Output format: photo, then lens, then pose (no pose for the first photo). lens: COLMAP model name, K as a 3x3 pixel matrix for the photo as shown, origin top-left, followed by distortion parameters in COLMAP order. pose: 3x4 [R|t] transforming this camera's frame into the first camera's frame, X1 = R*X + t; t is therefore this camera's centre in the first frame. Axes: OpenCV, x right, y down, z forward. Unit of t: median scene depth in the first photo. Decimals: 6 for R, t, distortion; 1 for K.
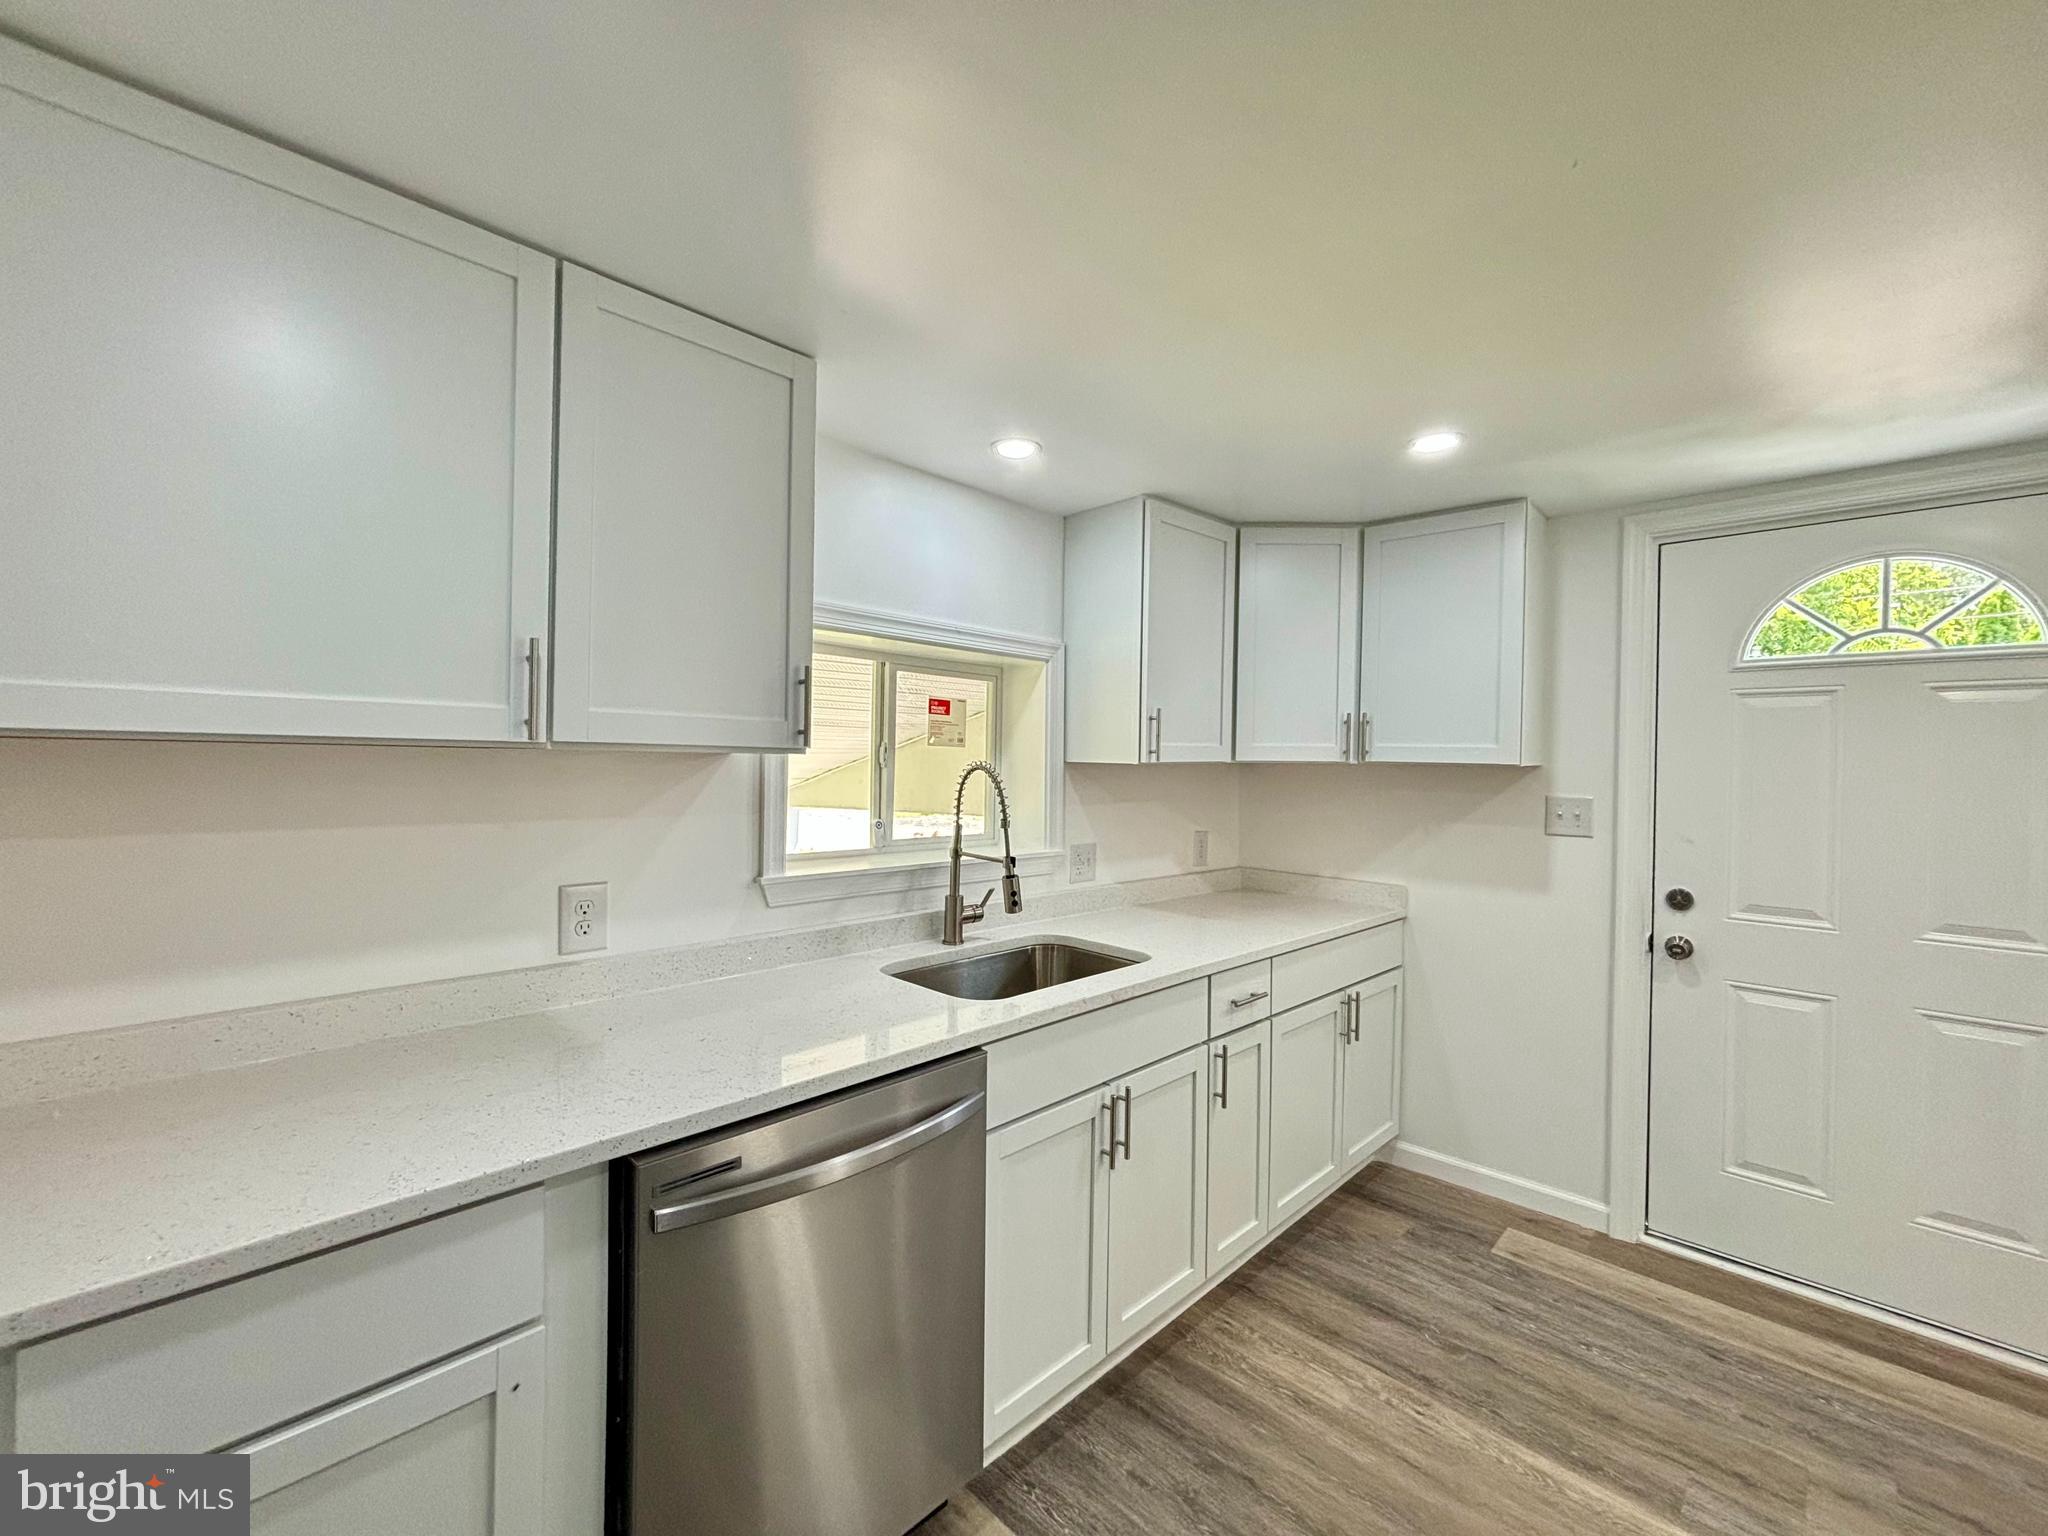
lens RADIAL K [[825.5, 0, 1018.2], [0, 825.5, 765.6], [0, 0, 1]] dist [0.002808, 0.000686]
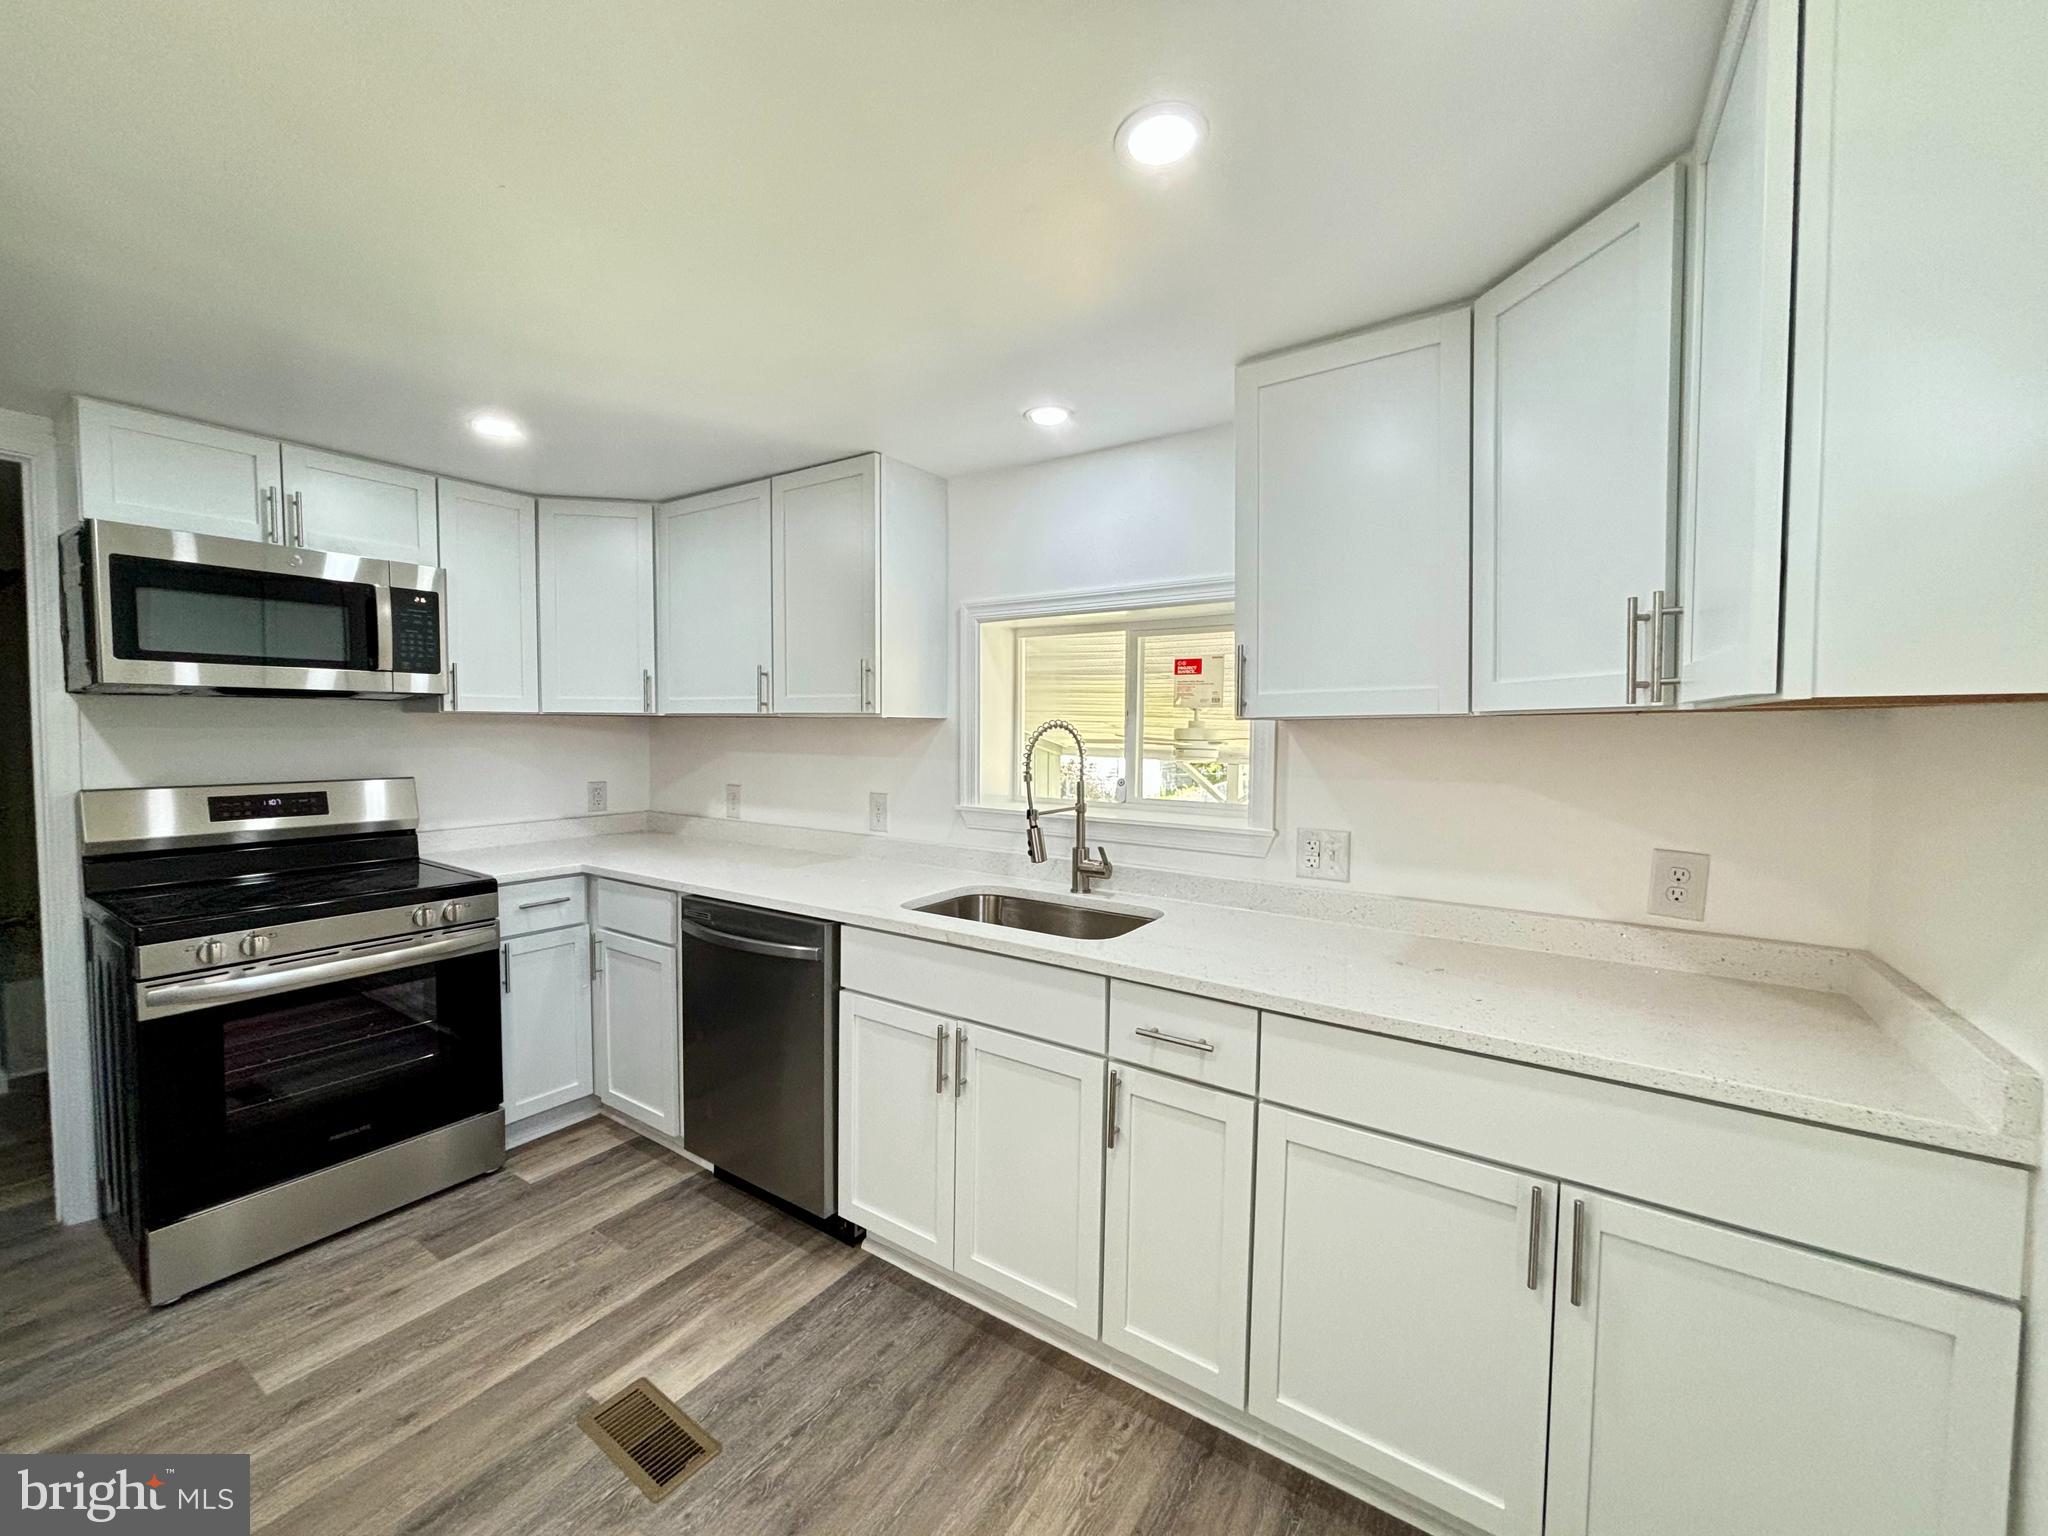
lens RADIAL K [[813.3, 0, 1010.3], [0, 813.3, 762.6], [0, 0, 1]] dist [-0.001900, -0.000380]
pose [[0.199025, 0.025784, -0.979655, 1.042288], [-0.010824, 0.999651, 0.024111, 0.026868], [0.979935, 0.005805, 0.199235, 0.787900]]
